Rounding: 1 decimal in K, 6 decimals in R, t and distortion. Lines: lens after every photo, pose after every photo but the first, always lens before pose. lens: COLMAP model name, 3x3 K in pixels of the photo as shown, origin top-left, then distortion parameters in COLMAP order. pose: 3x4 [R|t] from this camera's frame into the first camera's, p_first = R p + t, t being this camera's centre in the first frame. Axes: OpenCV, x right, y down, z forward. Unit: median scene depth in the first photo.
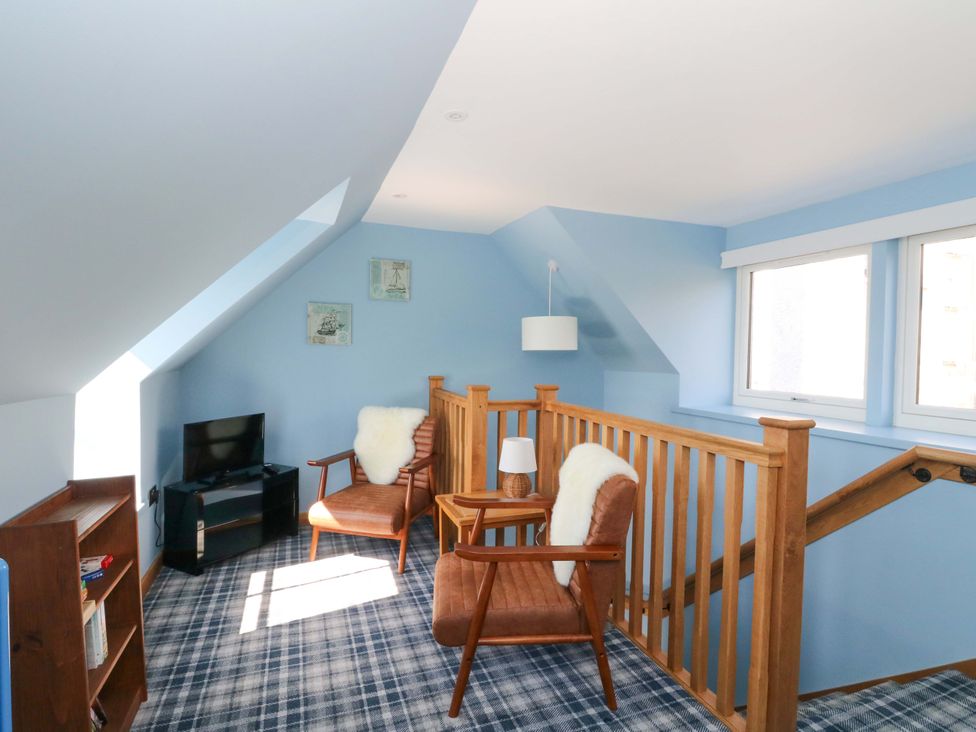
lens RADIAL K [[506.4, 0, 491.1], [0, 506.4, 362.9], [0, 0, 1]] dist [-0.002632, -0.012128]
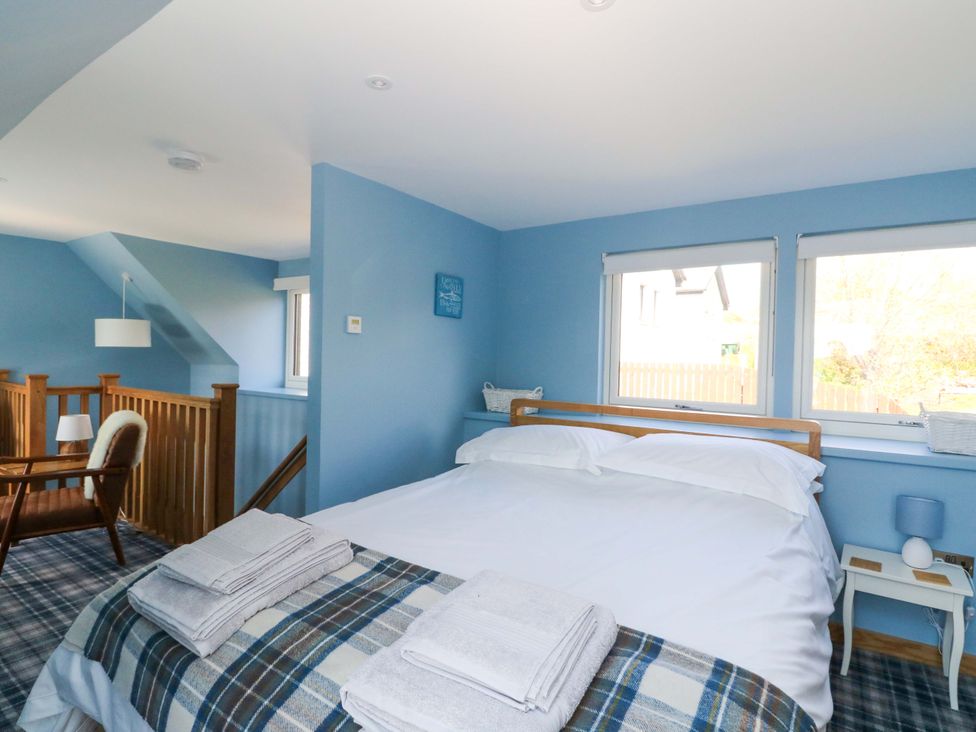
lens RADIAL K [[506.4, 0, 491.1], [0, 506.4, 362.9], [0, 0, 1]] dist [-0.002632, -0.012128]
pose [[0.816257, -0.005791, 0.577660, 0.162500], [0.004997, 0.999983, 0.002964, 0.016473], [-0.577667, 0.000467, 0.816272, -0.596776]]
